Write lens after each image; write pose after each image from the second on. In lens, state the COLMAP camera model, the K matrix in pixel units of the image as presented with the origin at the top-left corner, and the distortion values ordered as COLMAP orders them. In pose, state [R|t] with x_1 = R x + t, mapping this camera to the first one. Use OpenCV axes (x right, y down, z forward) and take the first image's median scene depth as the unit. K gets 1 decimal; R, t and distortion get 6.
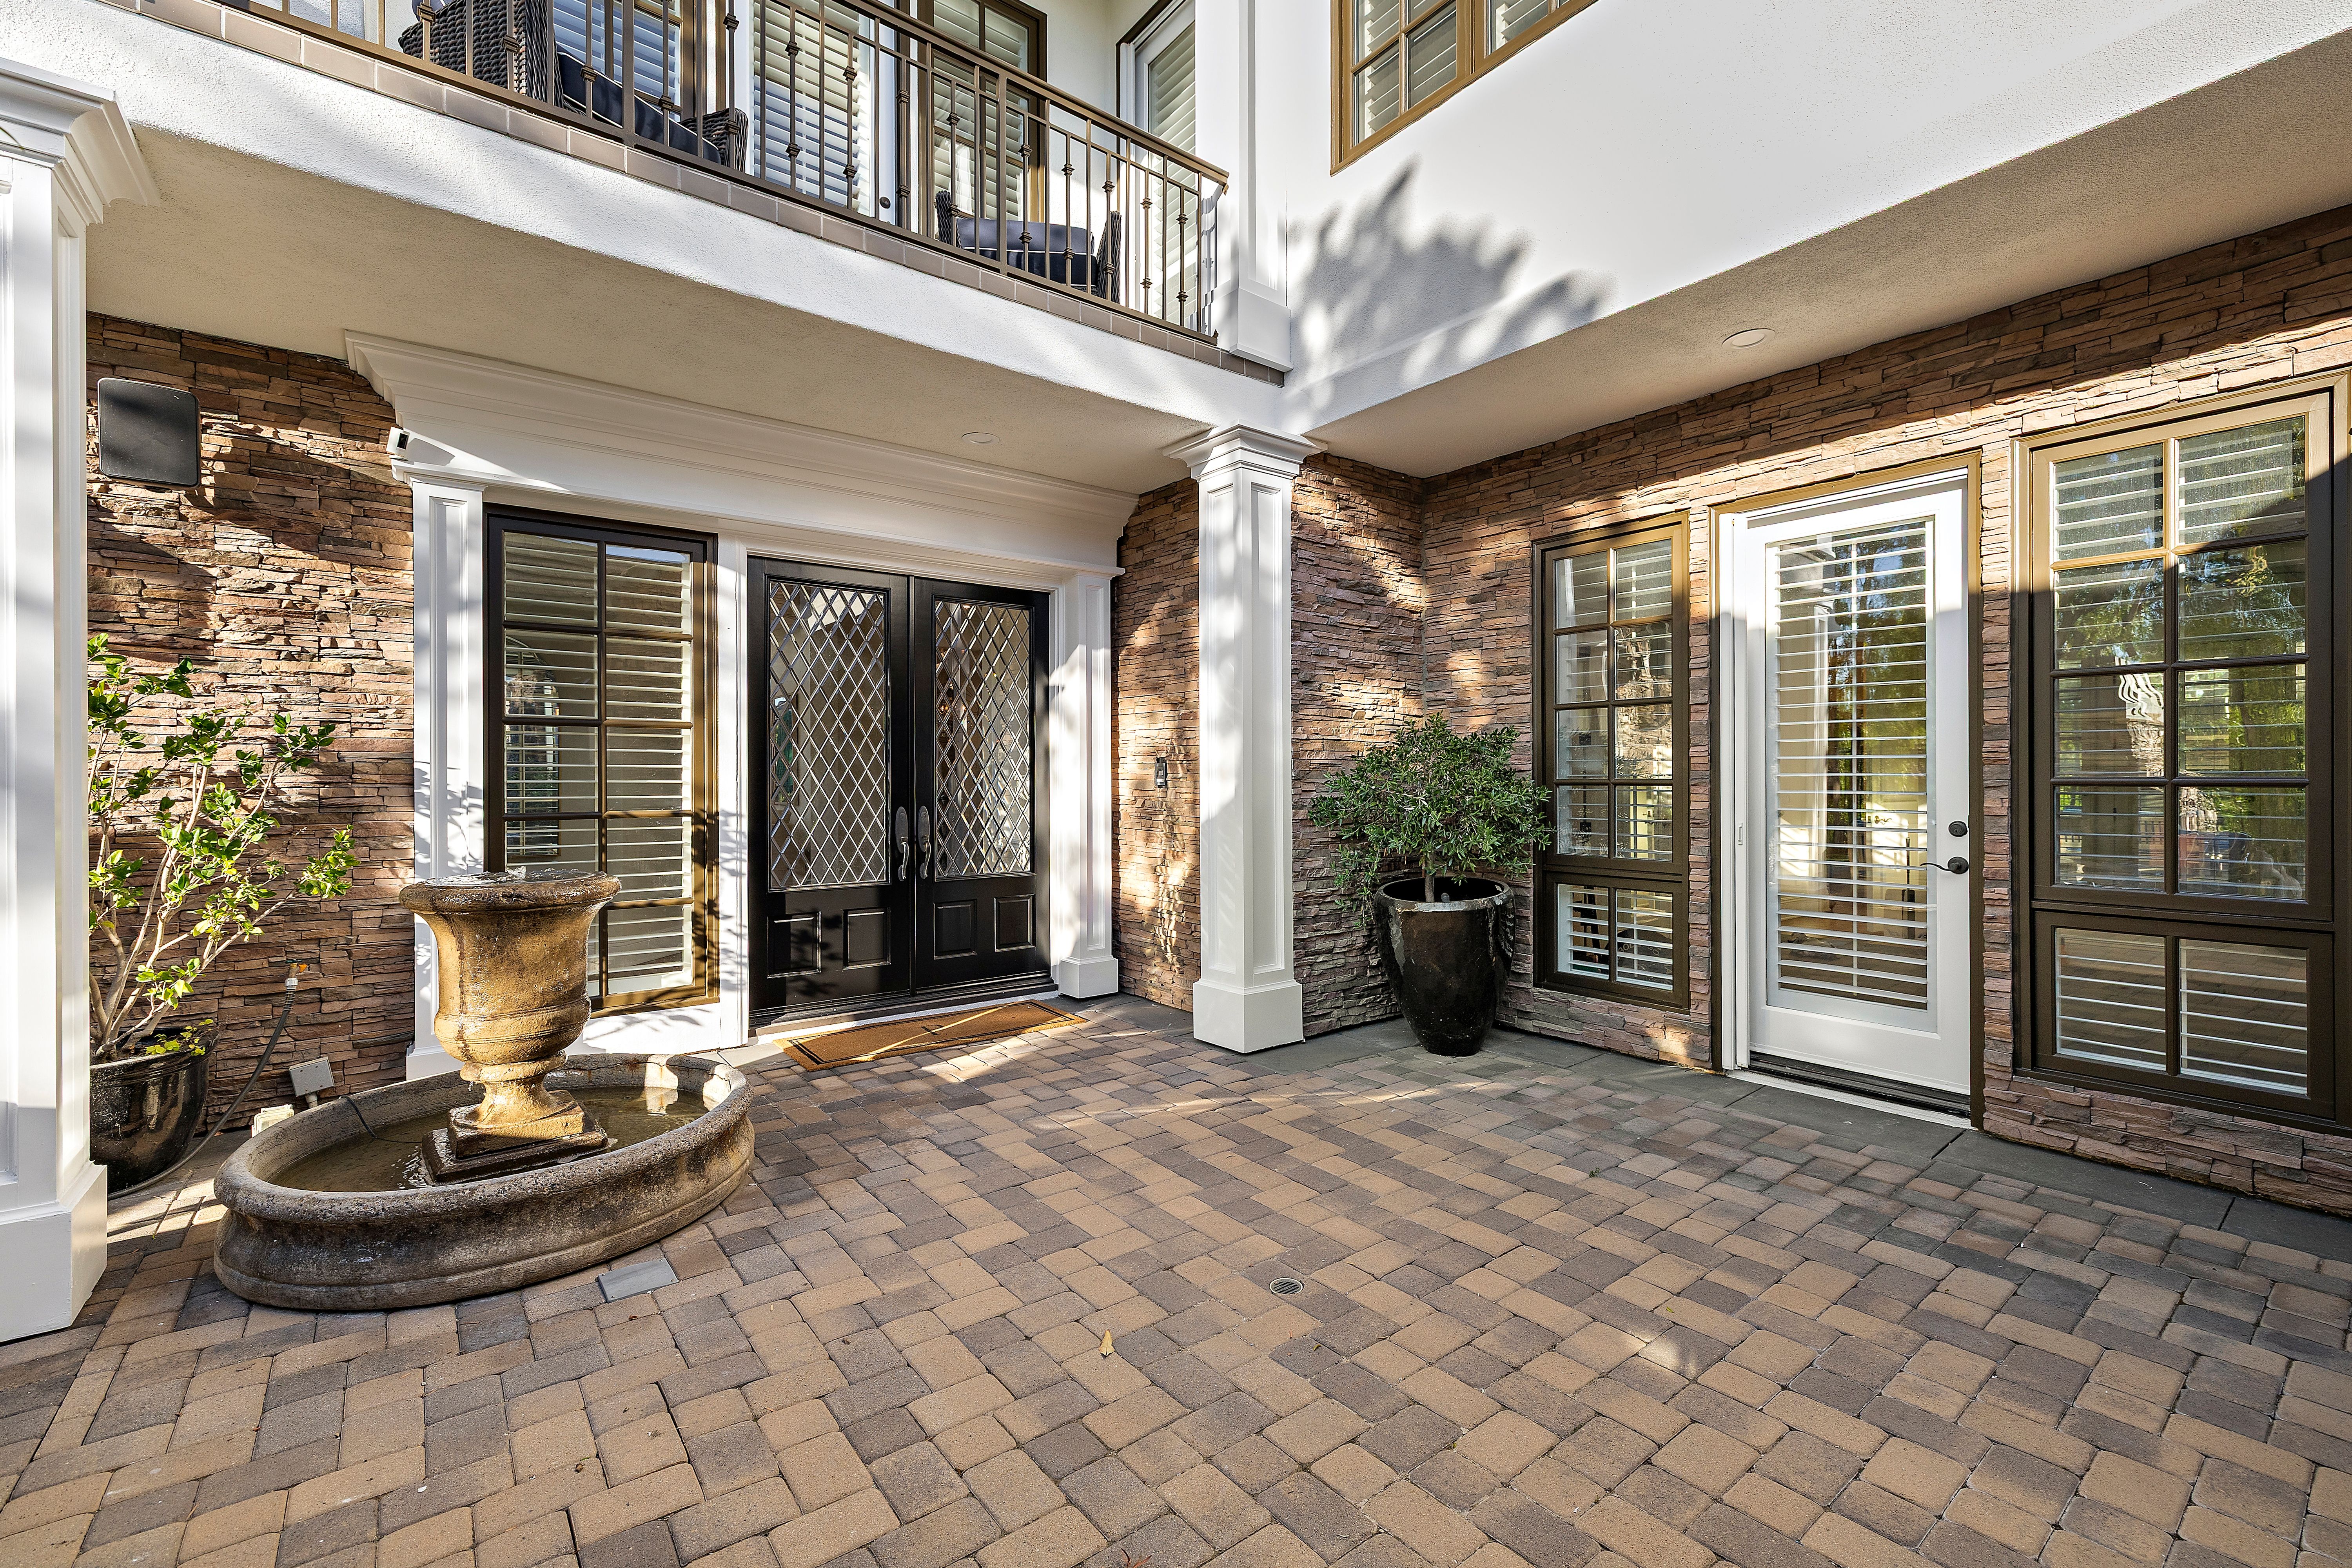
lens RADIAL K [[1000.9, 0, 1201.5], [0, 1000.9, 775.1], [0, 0, 1]] dist [-0.000370, 0.000087]
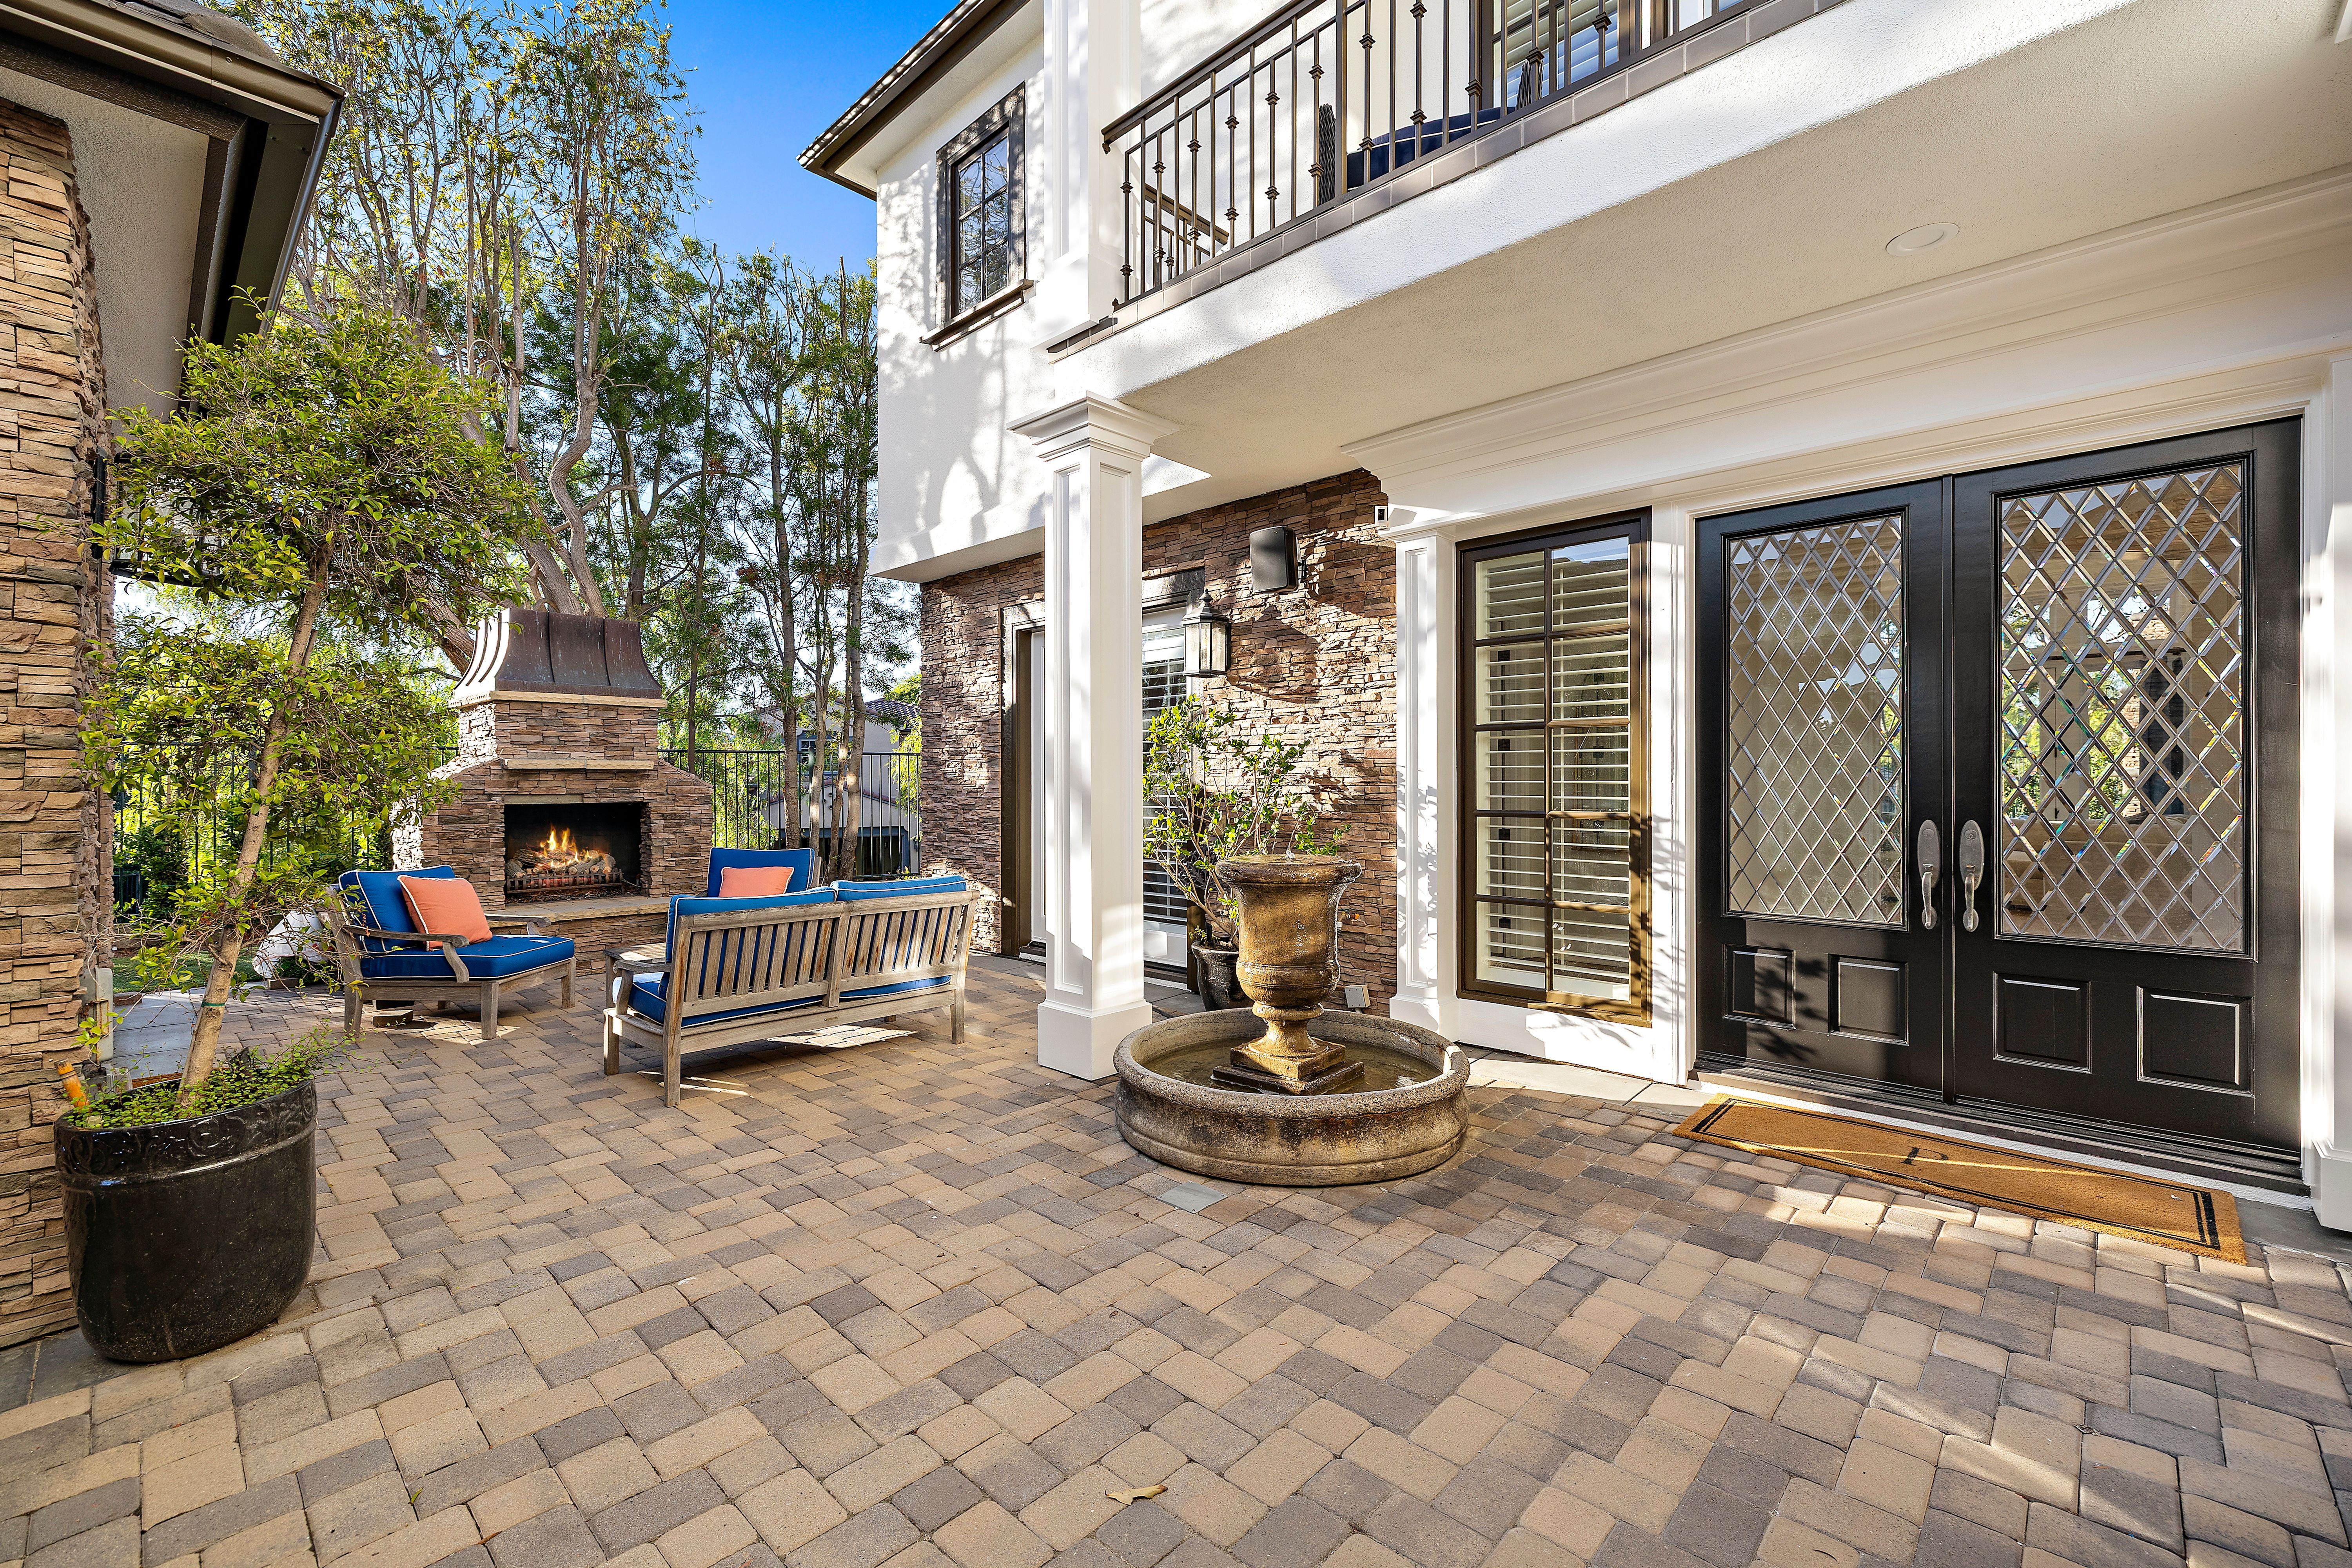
lens RADIAL K [[993.8, 0, 1185.7], [0, 993.8, 783.9], [0, 0, 1]] dist [-0.000780, 0.000231]
pose [[0.145395, 0.004320, -0.989364, 0.411490], [0.002000, 0.999987, 0.004661, 0.003017], [0.989372, -0.002656, 0.145384, 0.556099]]
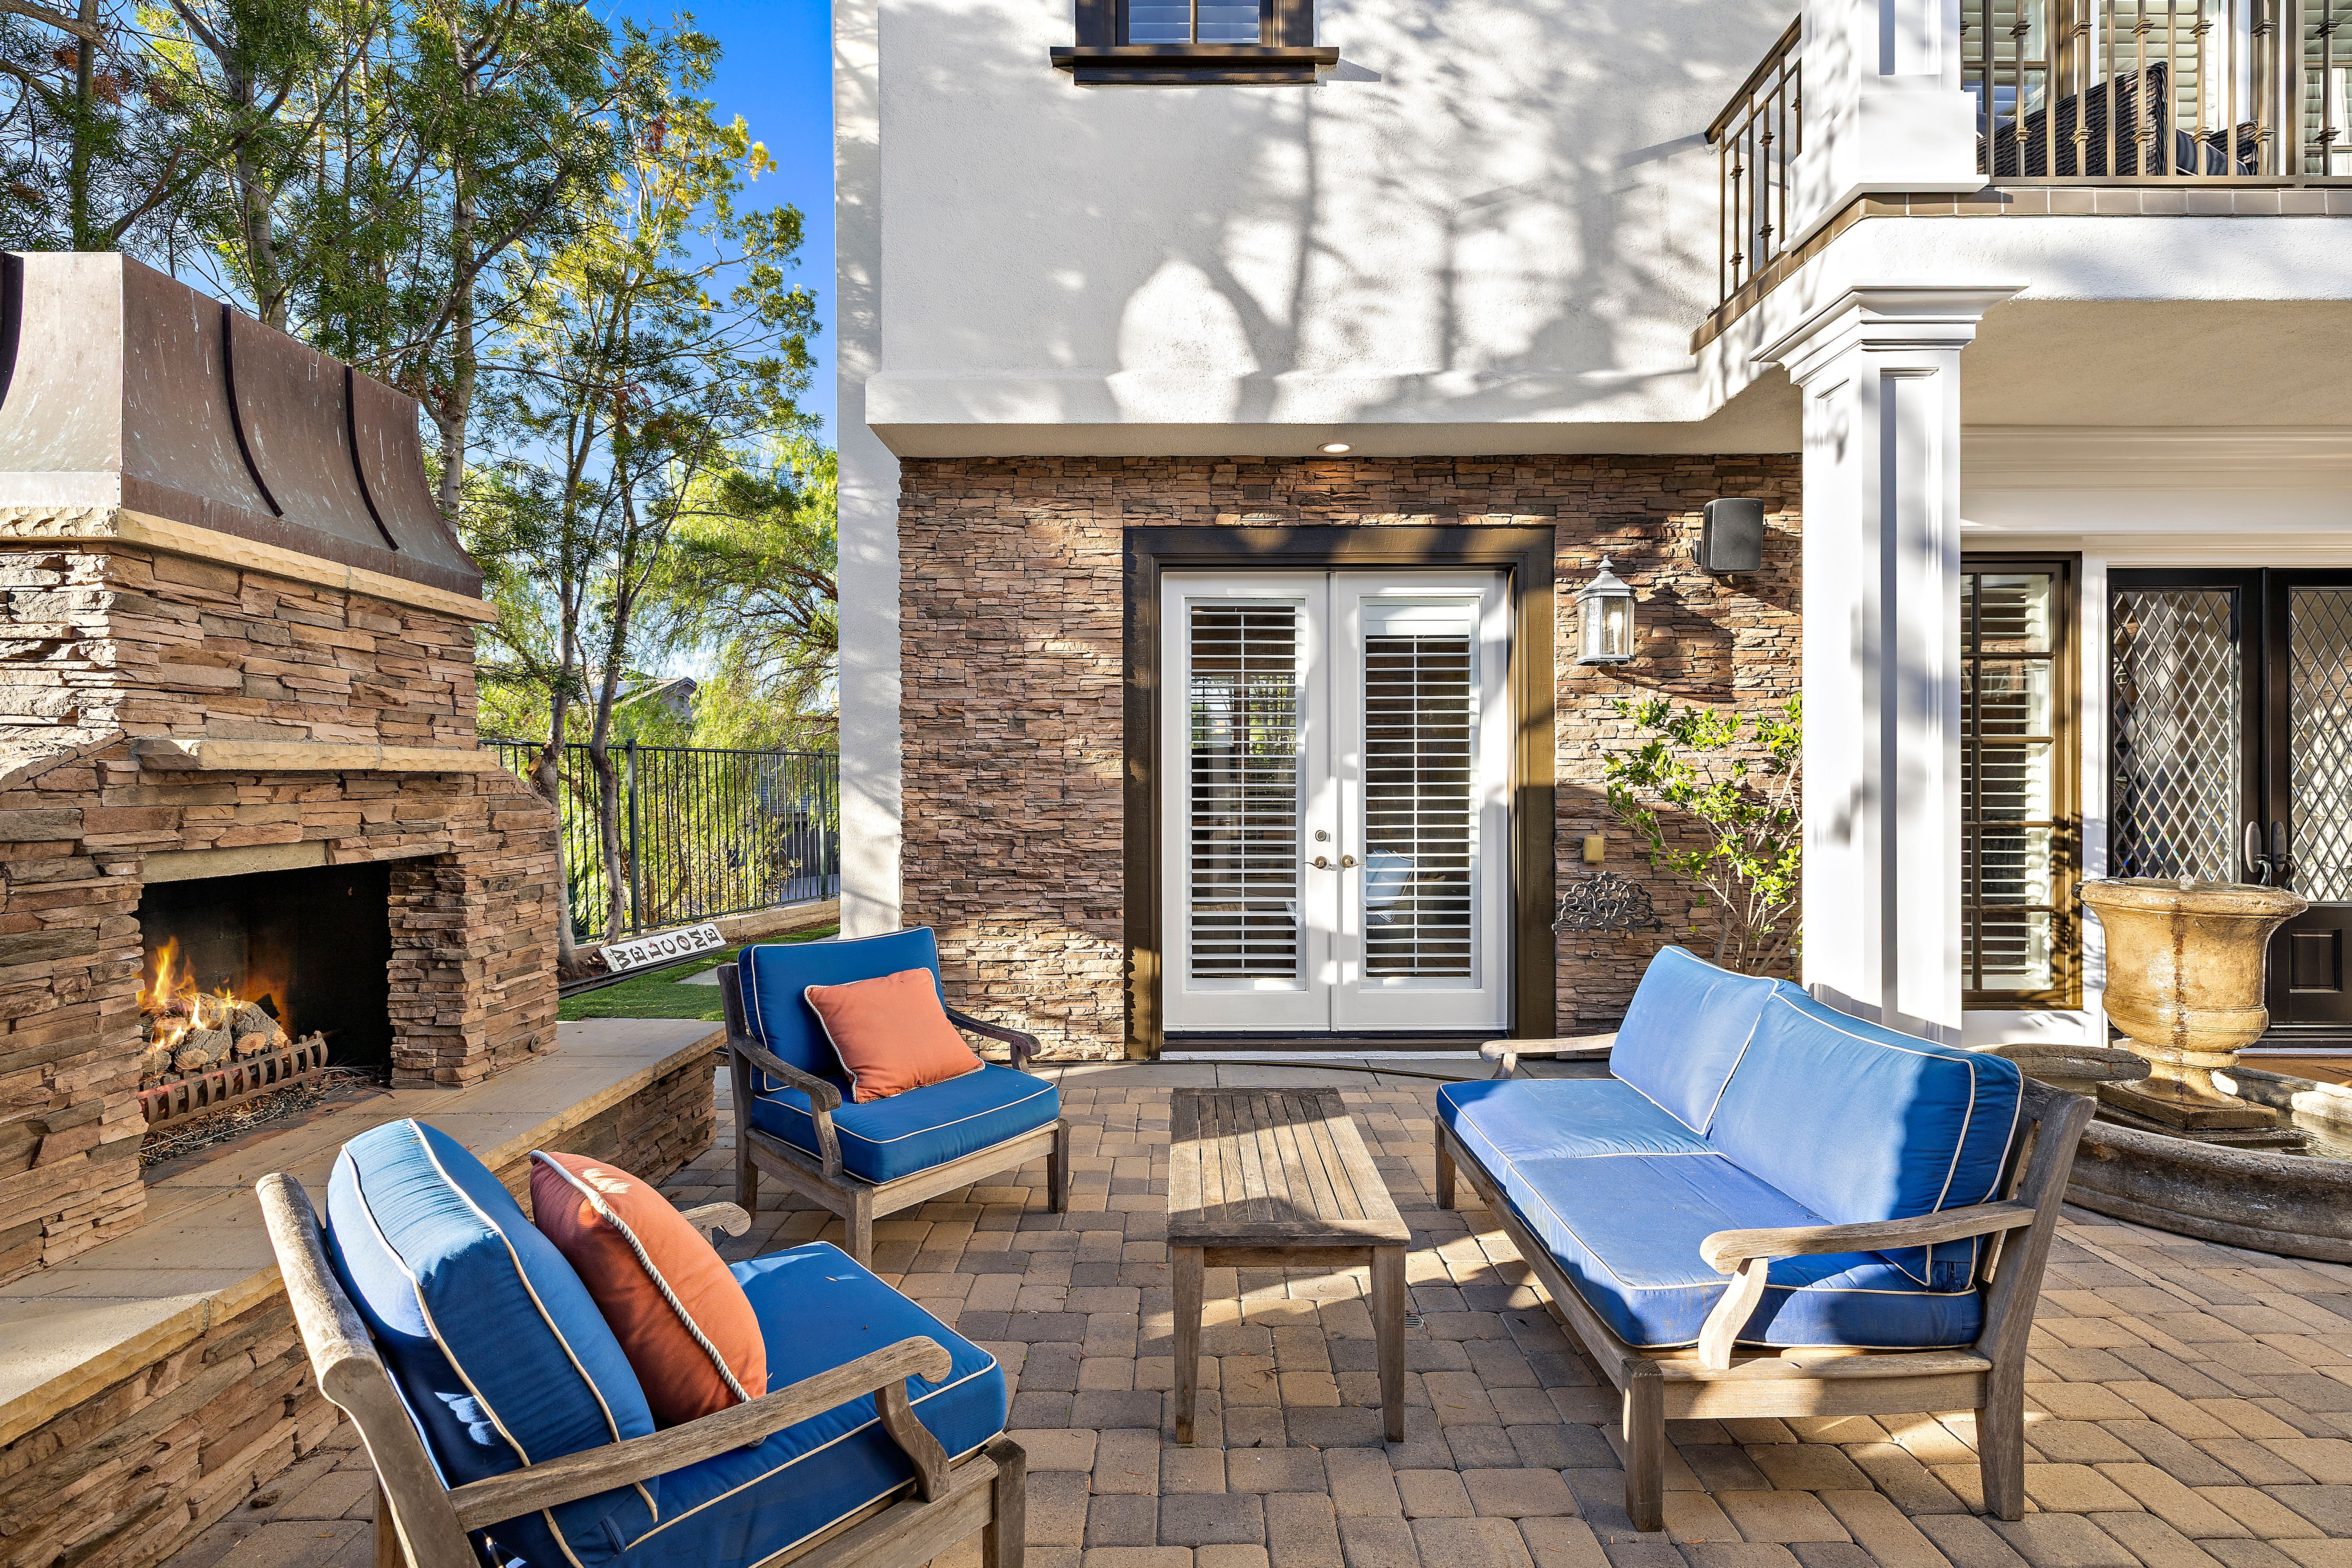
lens RADIAL K [[992.5, 0, 1176.0], [0, 992.5, 784.0], [0, 0, 1]] dist [0.001459, 0.000171]
pose [[0.787637, 0.003278, -0.616131, -0.712253], [0.000260, 0.999984, 0.005653, -0.012534], [0.616140, -0.004612, 0.787624, -0.447754]]
